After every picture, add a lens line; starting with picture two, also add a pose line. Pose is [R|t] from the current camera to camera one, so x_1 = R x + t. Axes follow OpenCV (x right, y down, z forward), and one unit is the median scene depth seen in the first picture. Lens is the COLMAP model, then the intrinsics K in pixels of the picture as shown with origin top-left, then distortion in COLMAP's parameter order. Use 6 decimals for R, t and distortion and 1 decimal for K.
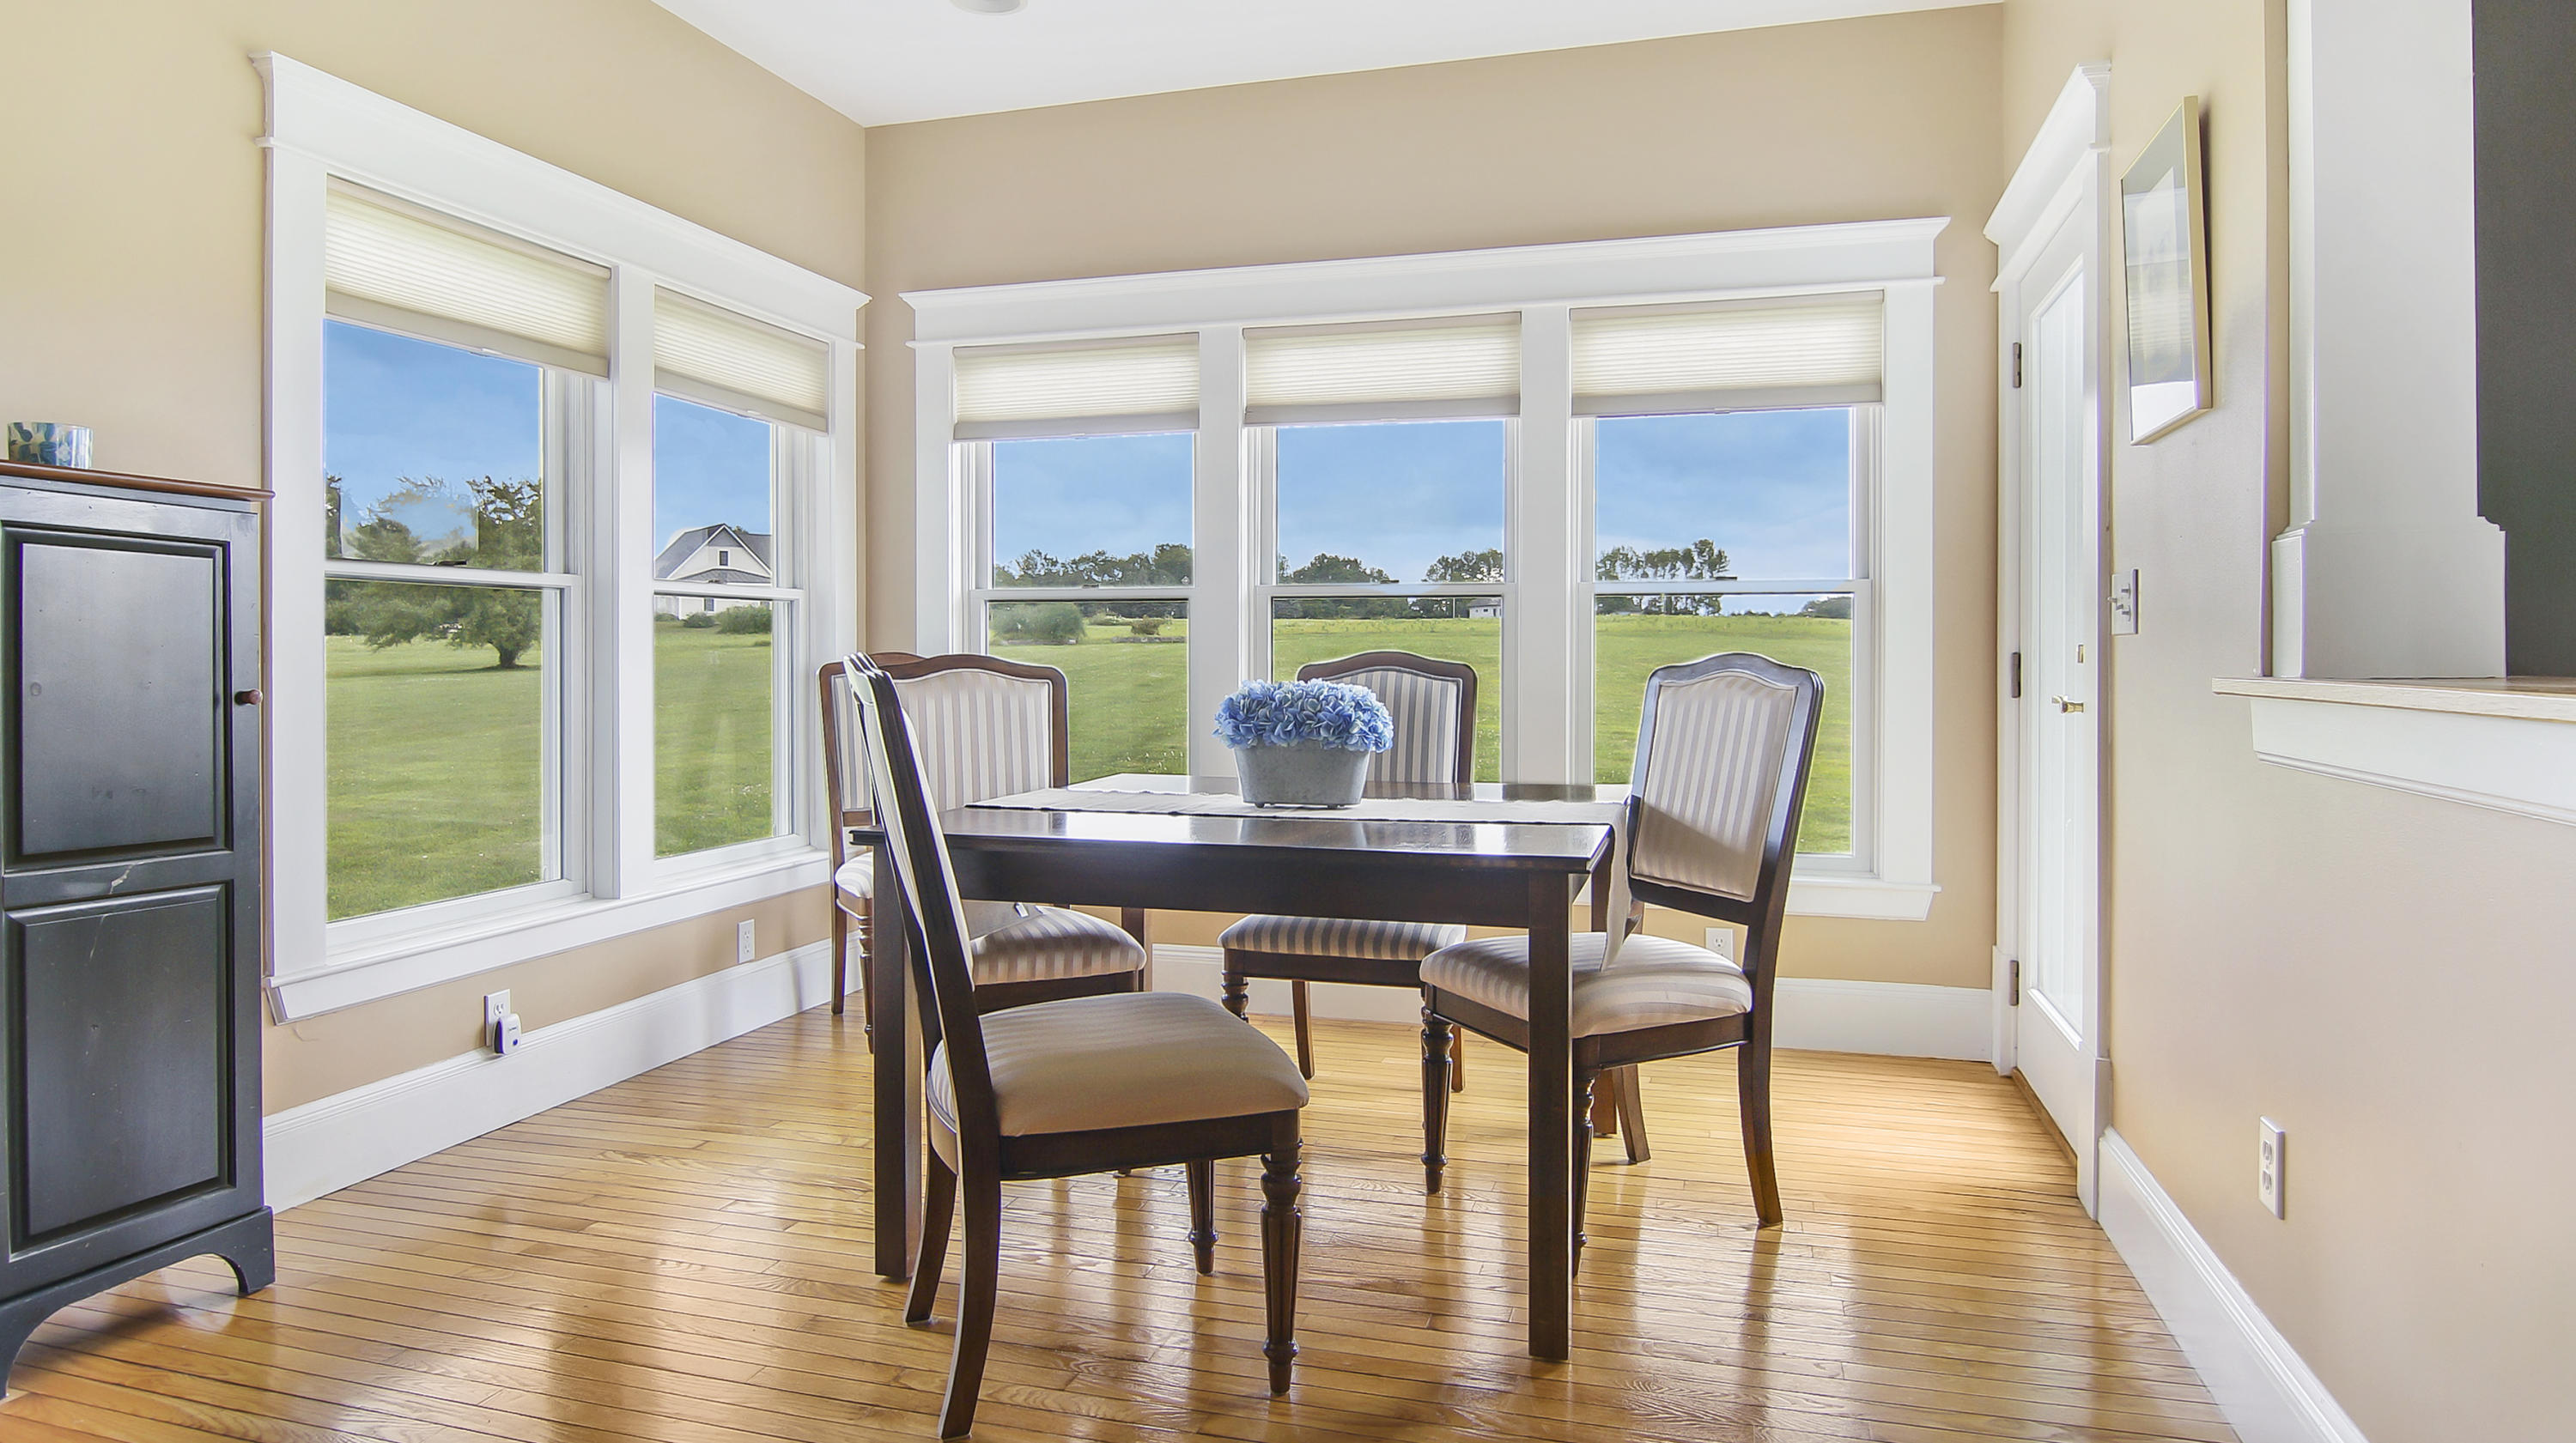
lens RADIAL K [[1499.6, 0, 1288.0], [0, 1499.6, 721.5], [0, 0, 1]] dist [0.001965, -0.030593]
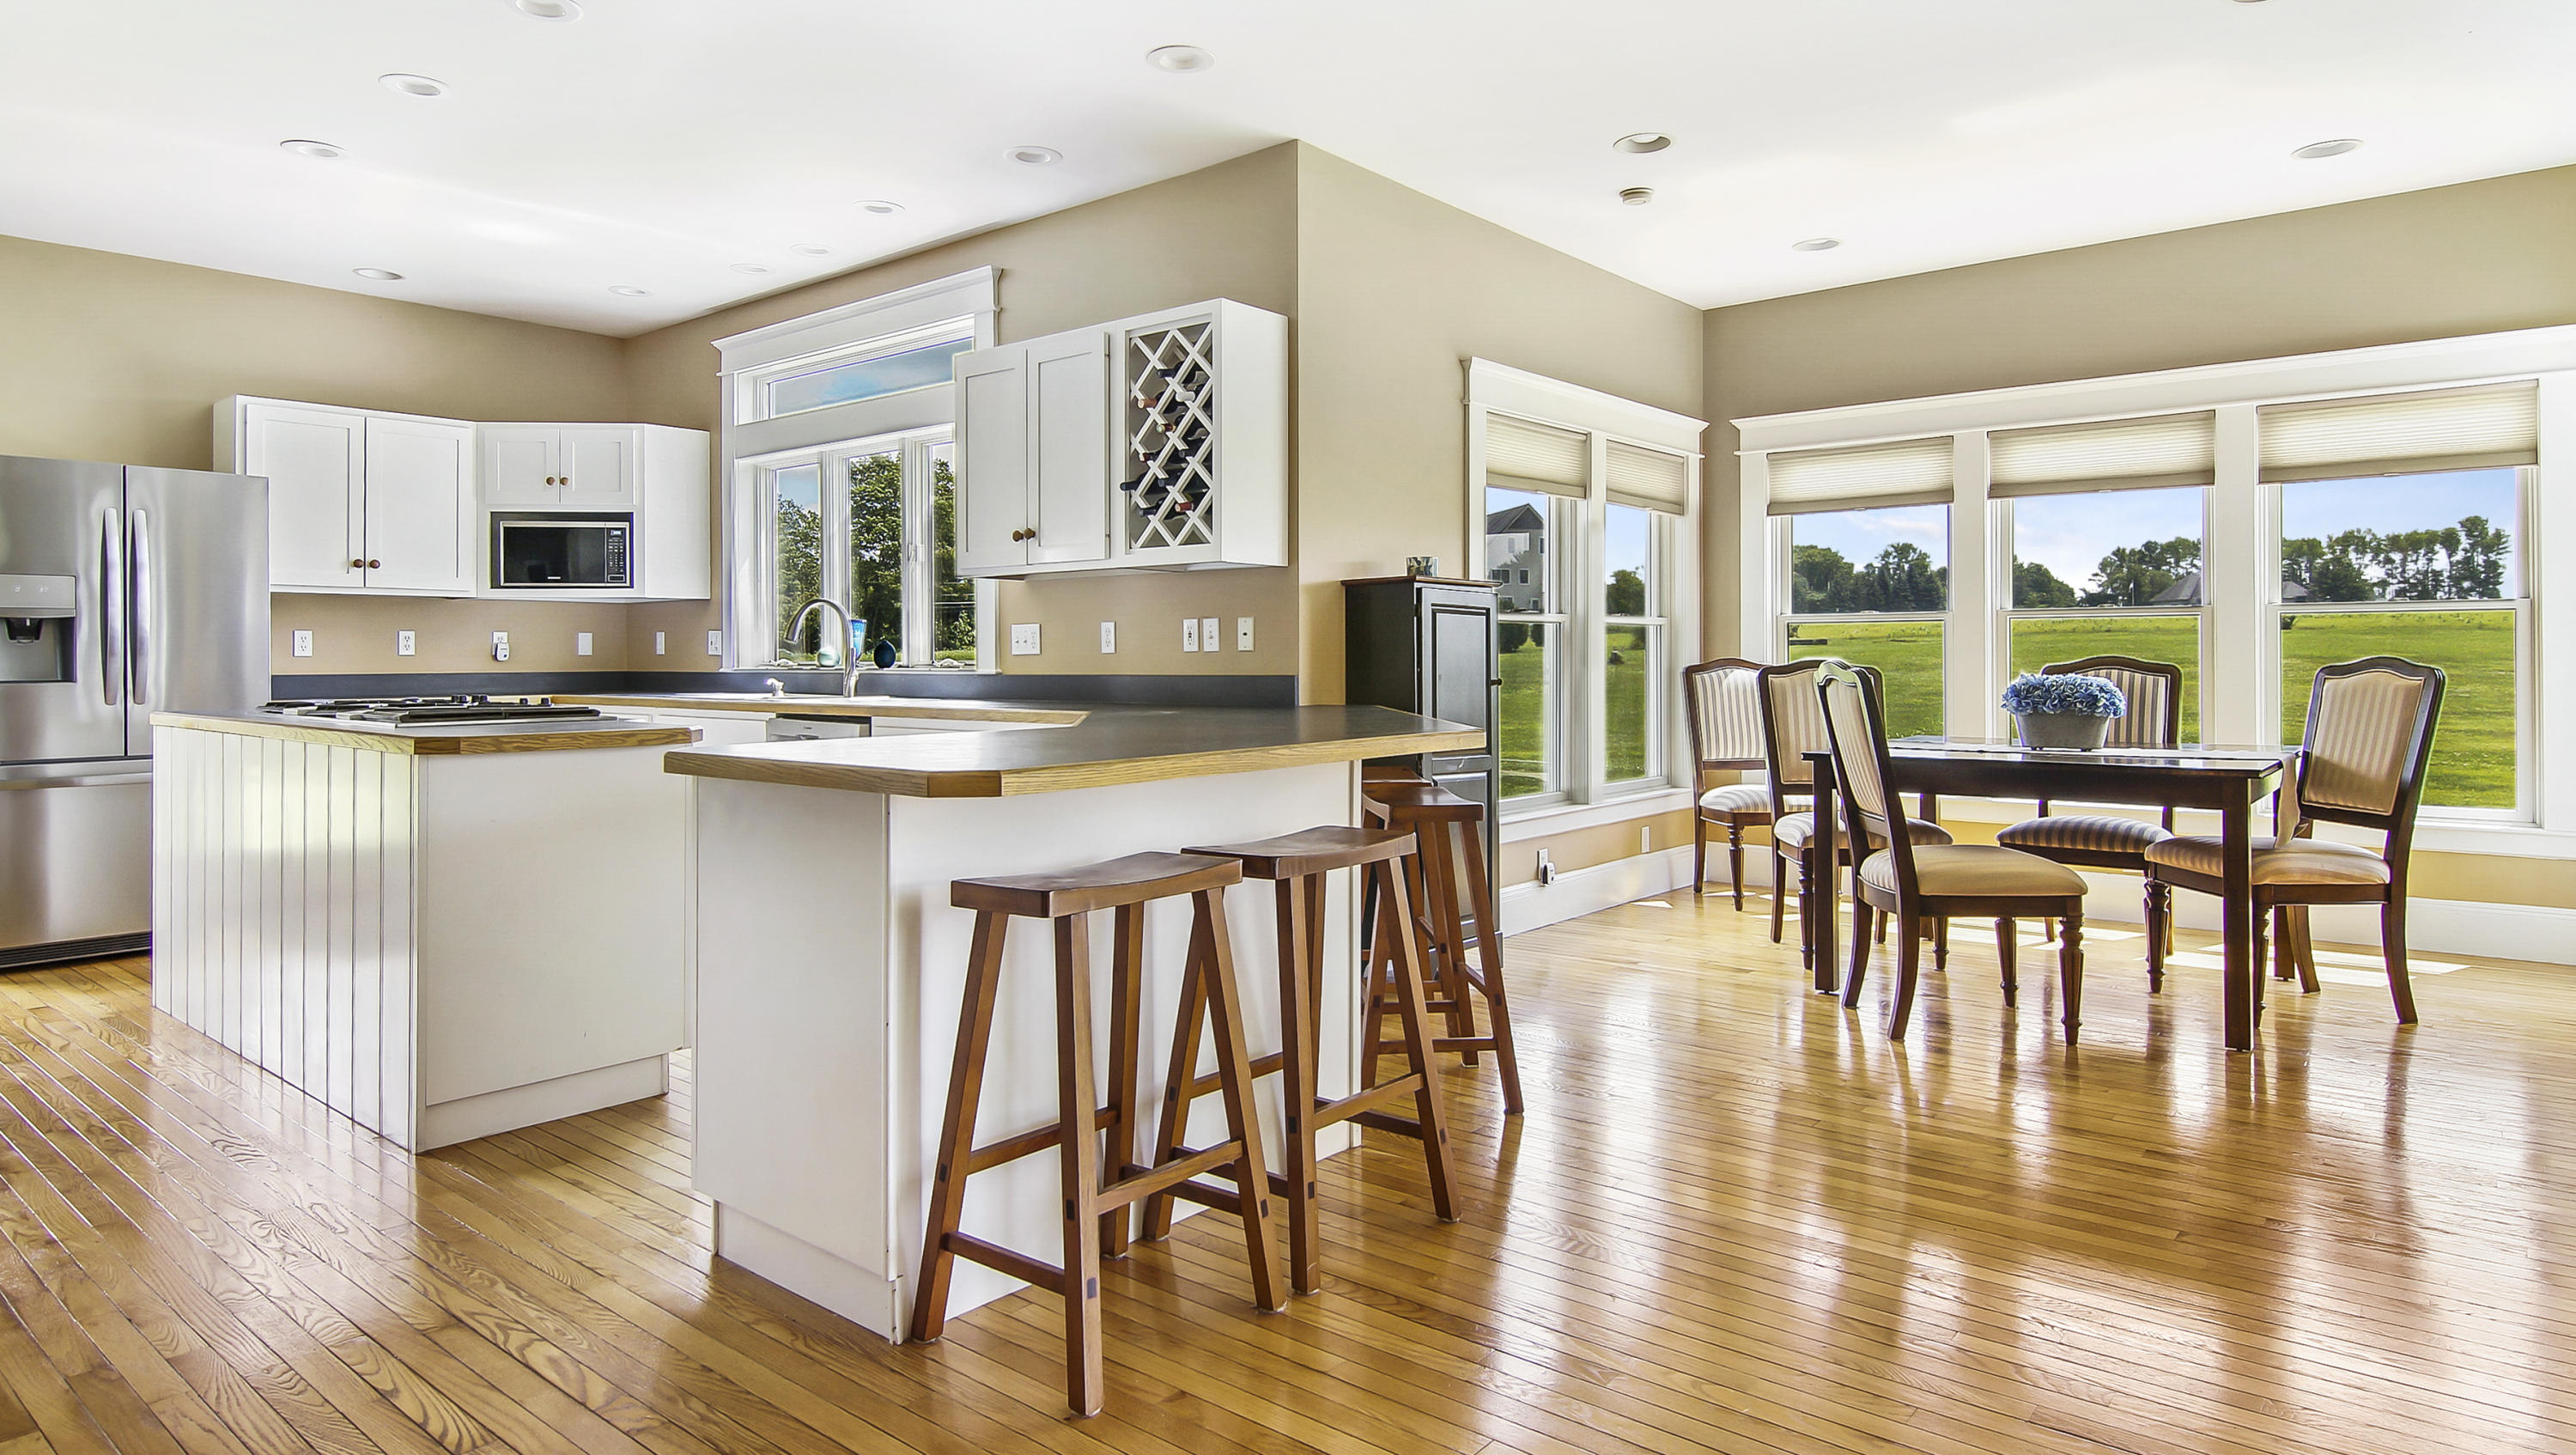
lens RADIAL K [[1439.2, 0, 1288.1], [0, 1439.2, 668.9], [0, 0, 1]] dist [0.001425, -0.001317]
pose [[0.912872, -0.002088, -0.408241, -0.115000], [-0.012993, 0.999332, -0.034165, 0.030221], [0.408040, 0.036493, 0.912235, -0.761005]]
